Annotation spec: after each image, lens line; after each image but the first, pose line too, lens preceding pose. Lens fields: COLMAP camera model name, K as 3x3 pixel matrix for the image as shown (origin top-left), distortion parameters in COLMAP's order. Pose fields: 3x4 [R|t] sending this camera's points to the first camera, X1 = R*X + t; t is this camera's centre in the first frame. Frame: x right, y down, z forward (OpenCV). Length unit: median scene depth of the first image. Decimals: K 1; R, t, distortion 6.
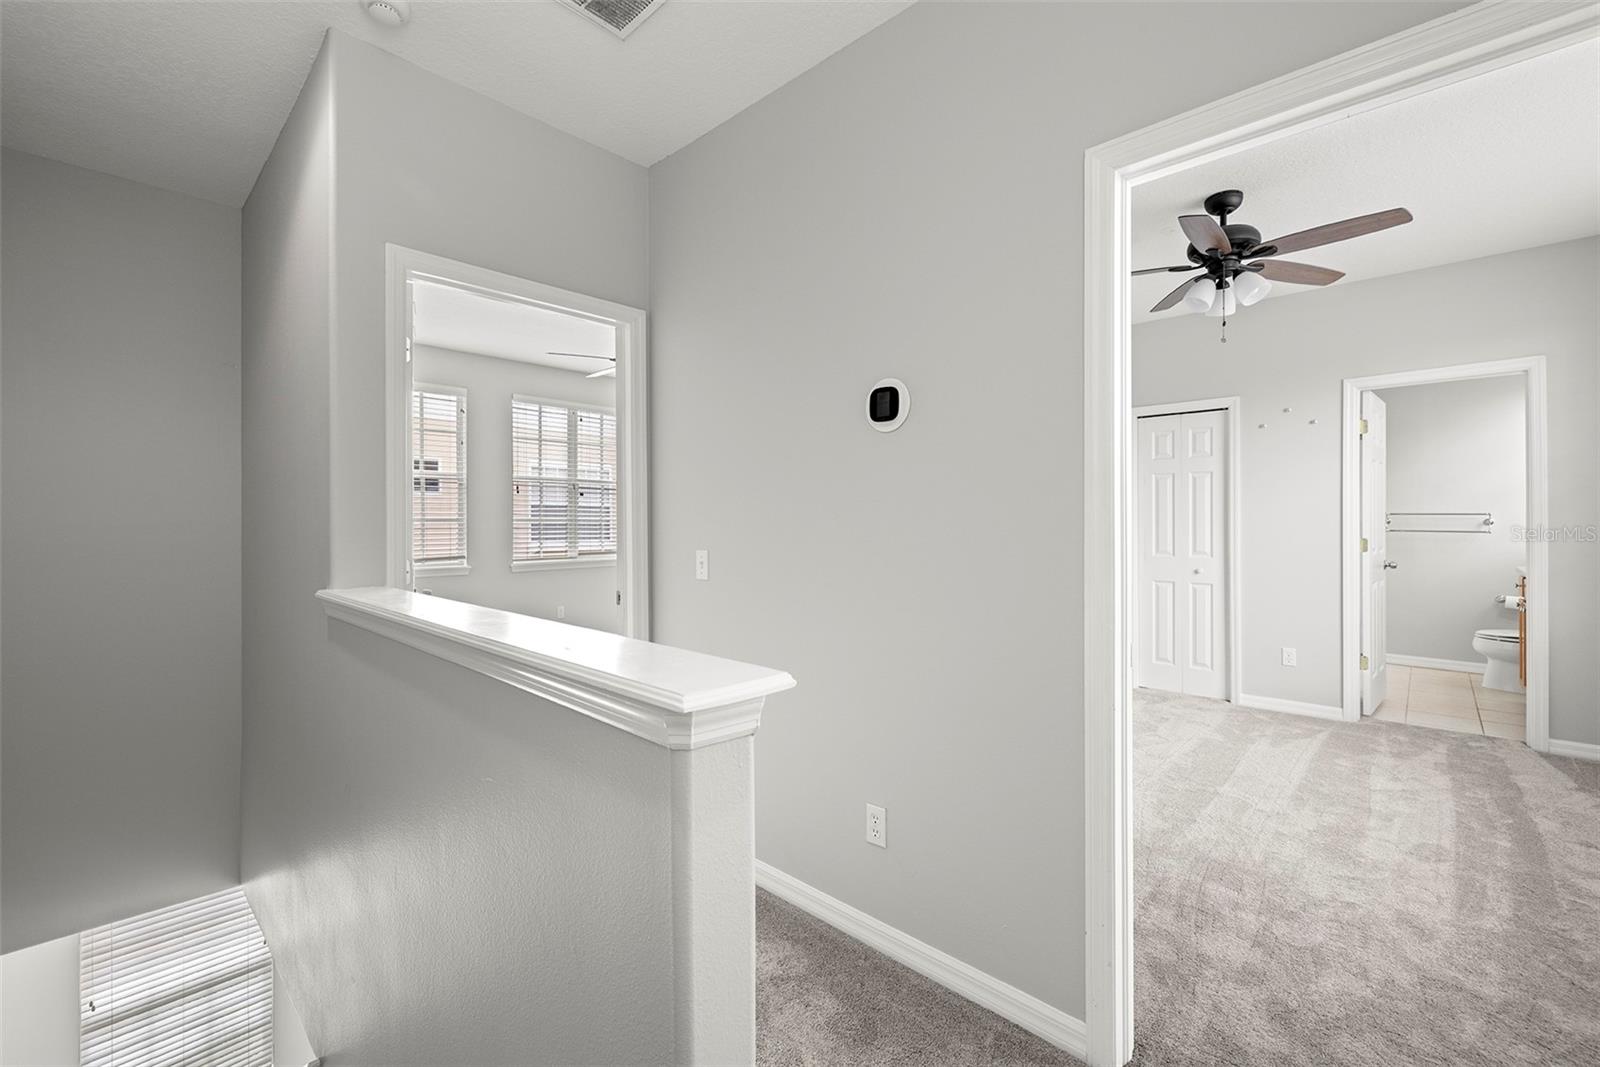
lens RADIAL K [[675.7, 0, 796.8], [0, 675.7, 519.8], [0, 0, 1]] dist [-0.000542, 0.000005]
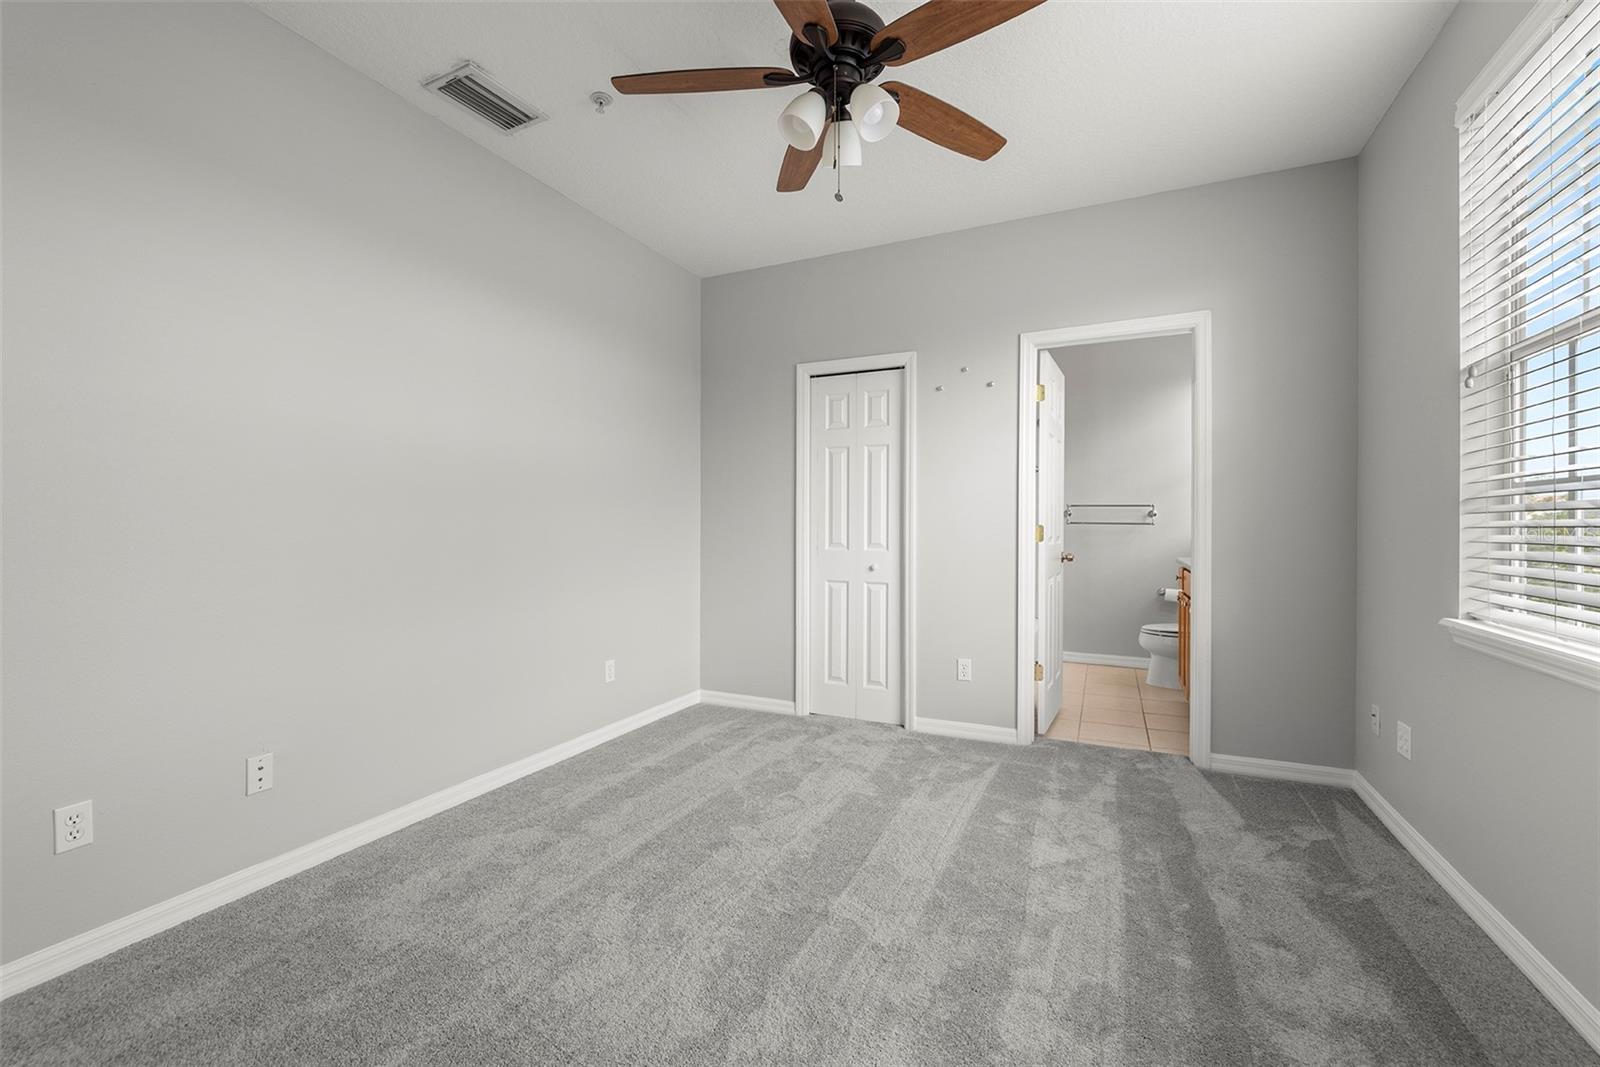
lens RADIAL K [[675.7, 0, 799.5], [0, 675.7, 529.6], [0, 0, 1]] dist [-0.000542, 0.000005]
pose [[0.947457, 0.002555, 0.319873, 0.287355], [-0.004426, 0.999977, 0.005121, 0.030480], [-0.319852, -0.006267, 0.947447, 0.298378]]
